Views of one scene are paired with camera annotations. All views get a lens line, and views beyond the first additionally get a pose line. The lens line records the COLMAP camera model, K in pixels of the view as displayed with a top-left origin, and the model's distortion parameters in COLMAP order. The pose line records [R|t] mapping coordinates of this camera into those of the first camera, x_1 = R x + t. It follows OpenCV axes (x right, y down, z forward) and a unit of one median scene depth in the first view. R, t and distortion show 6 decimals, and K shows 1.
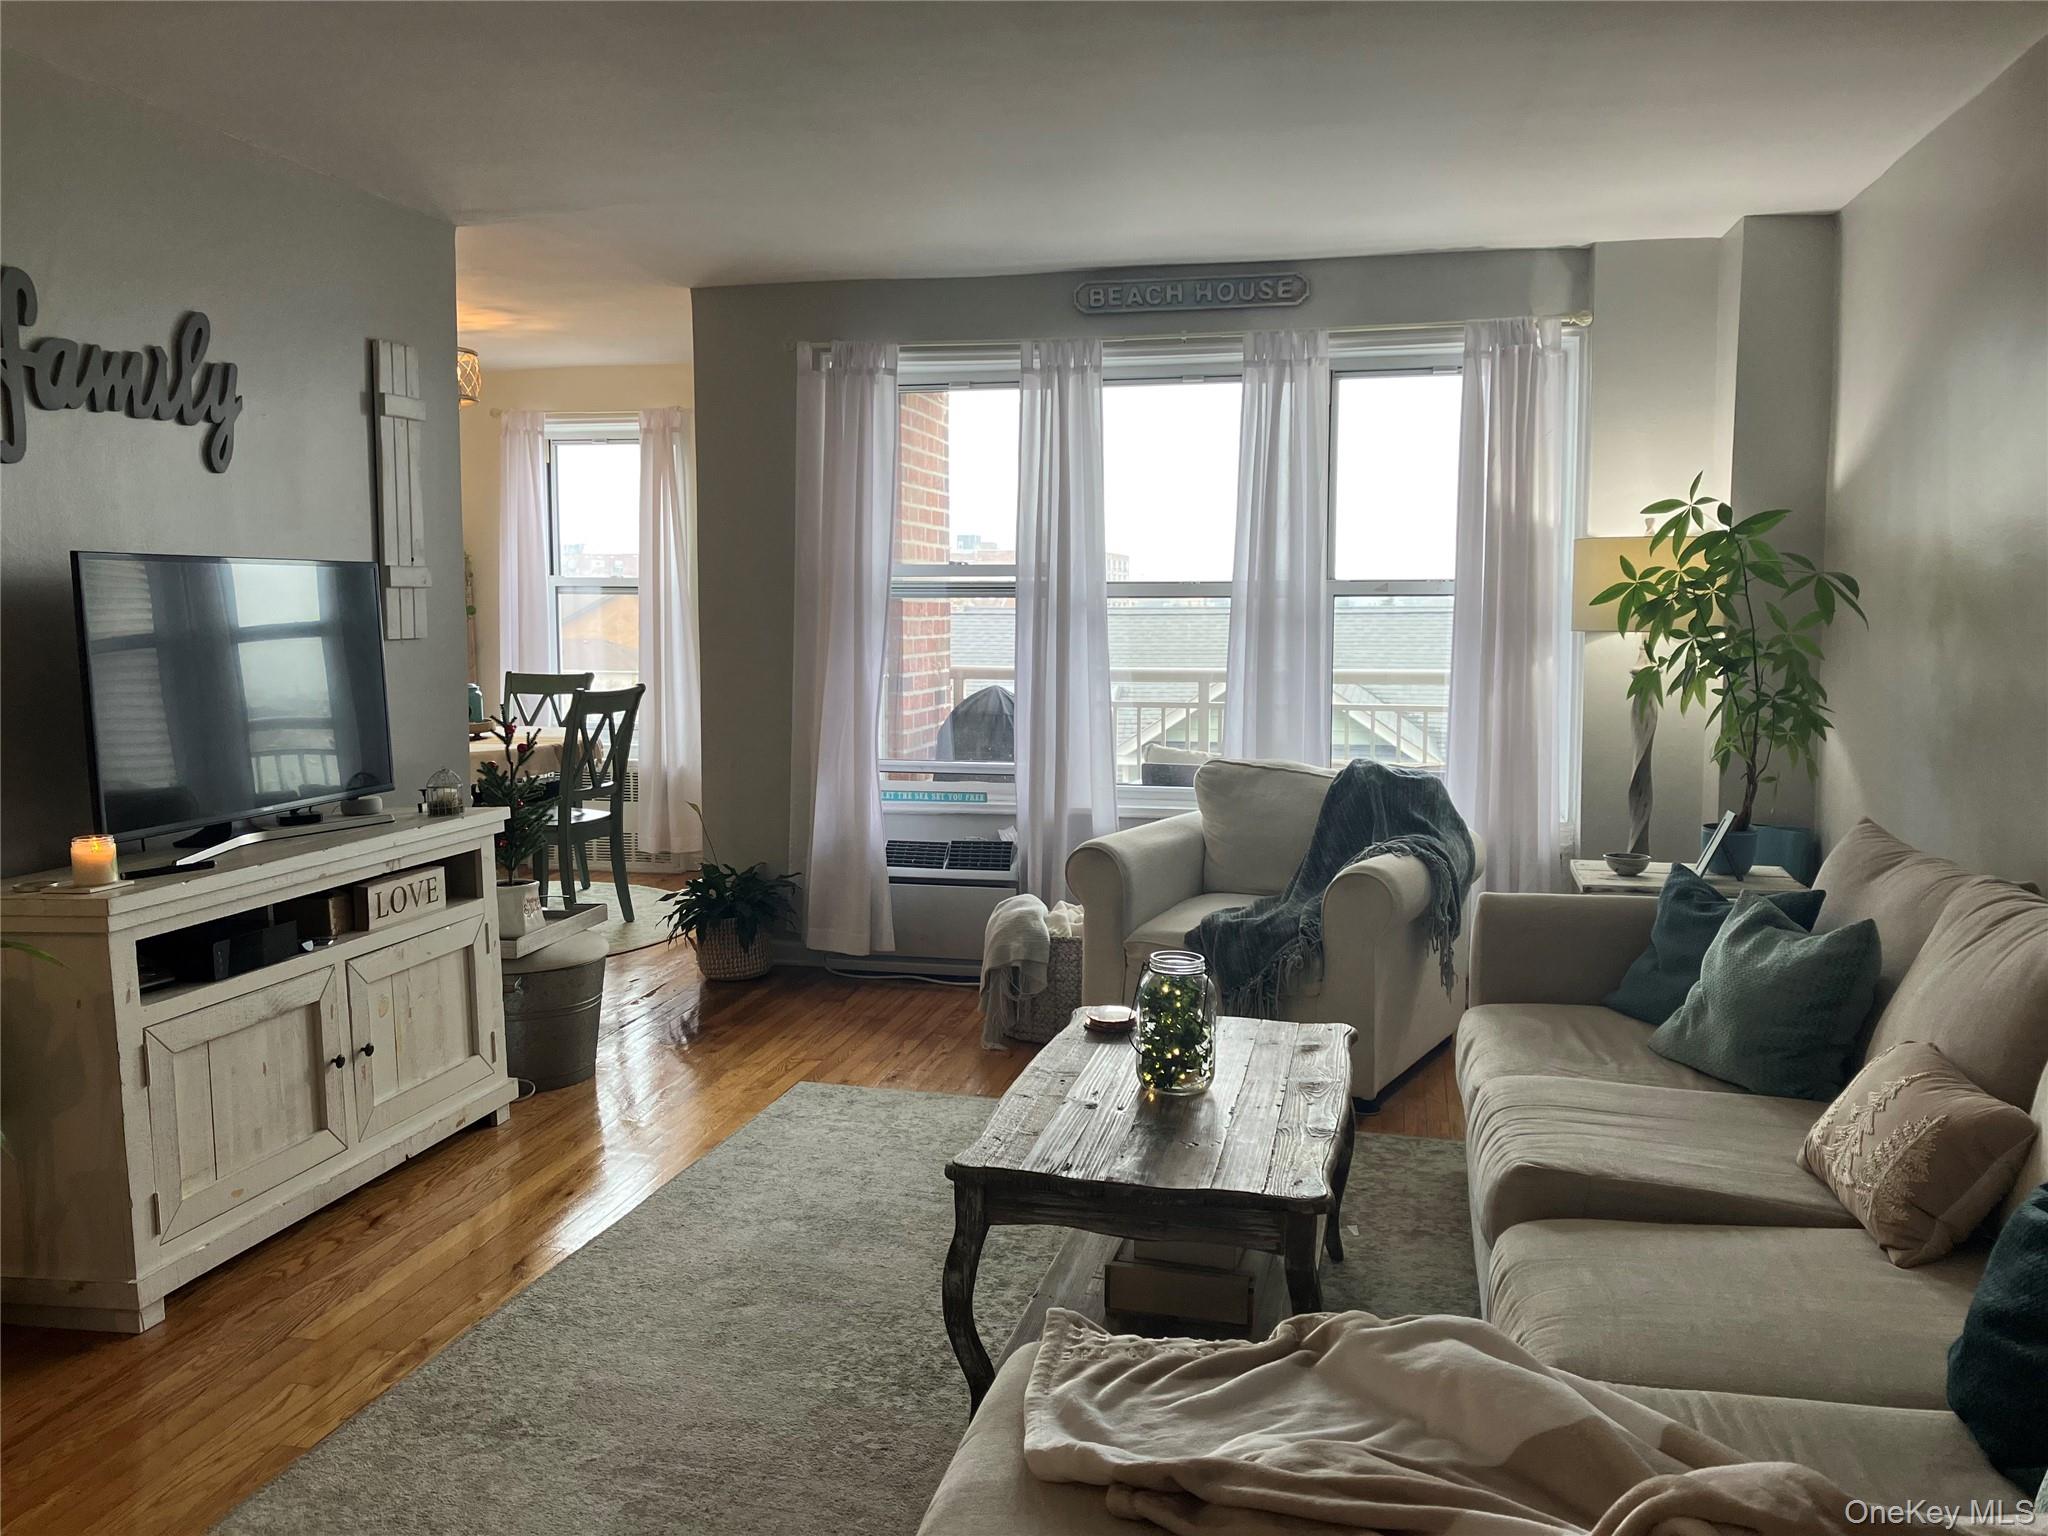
lens RADIAL K [[1626.5, 0, 1062.1], [0, 1626.5, 767.4], [0, 0, 1]] dist [0.054973, -0.089153]
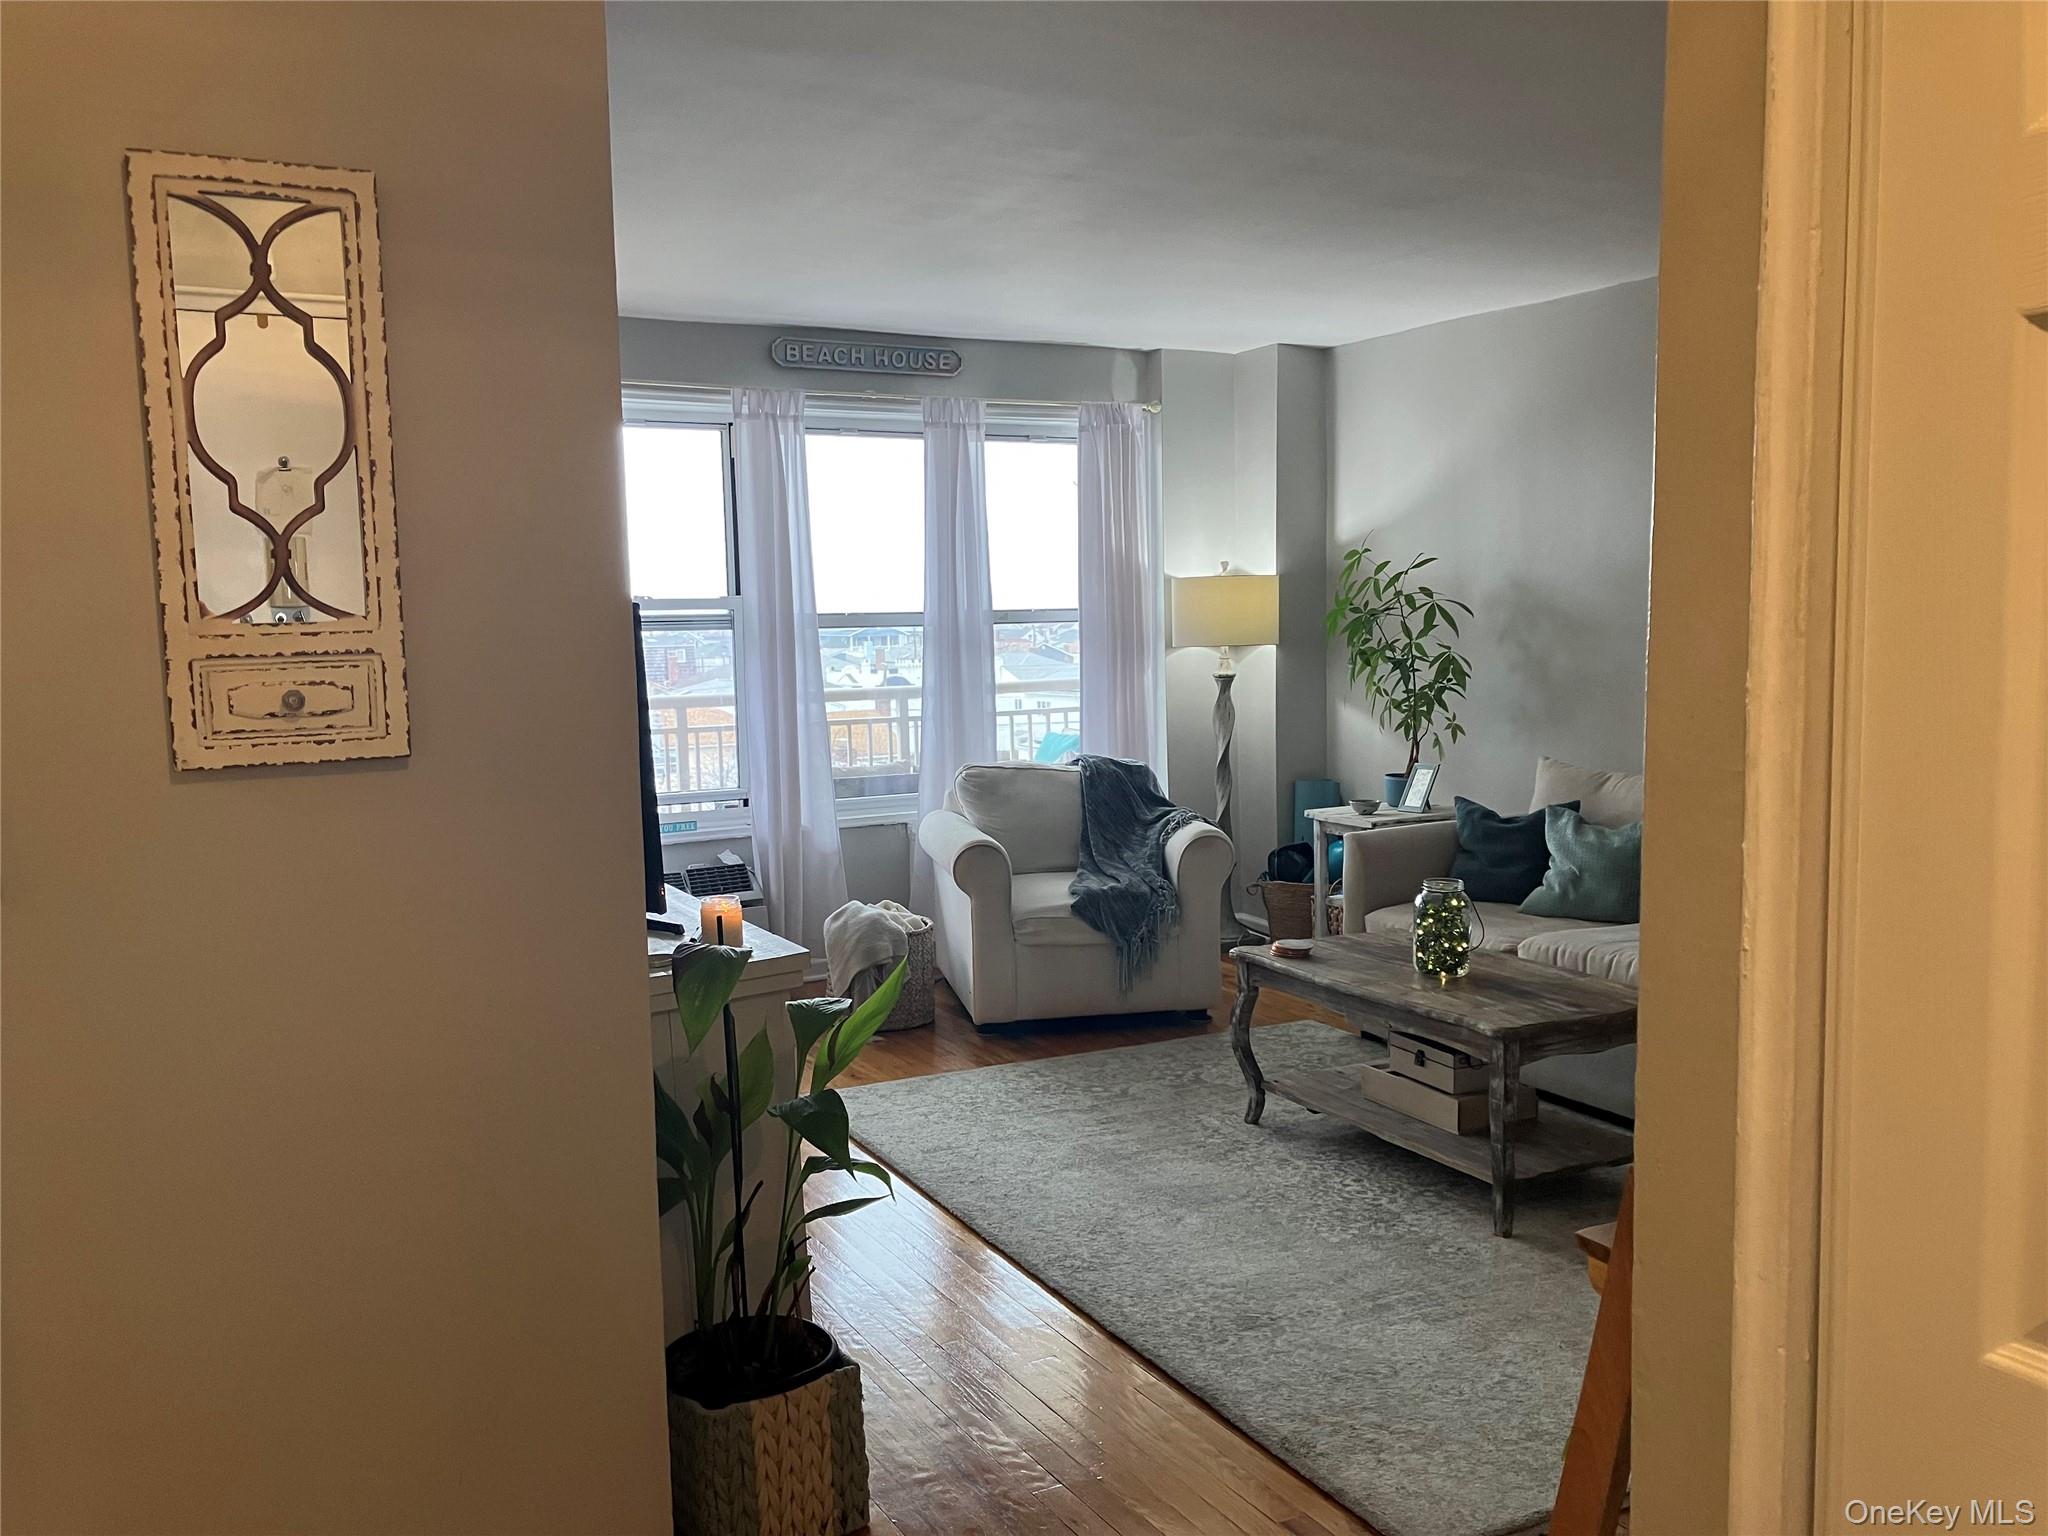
lens RADIAL K [[1629.8, 0, 1024.0], [0, 1629.8, 768.0], [0, 0, 1]] dist [0.102496, -0.017654]
pose [[0.754652, -0.078062, 0.651465, -0.612559], [0.088703, 0.995920, 0.016584, -0.017690], [-0.650102, 0.045271, 0.758497, 0.086228]]
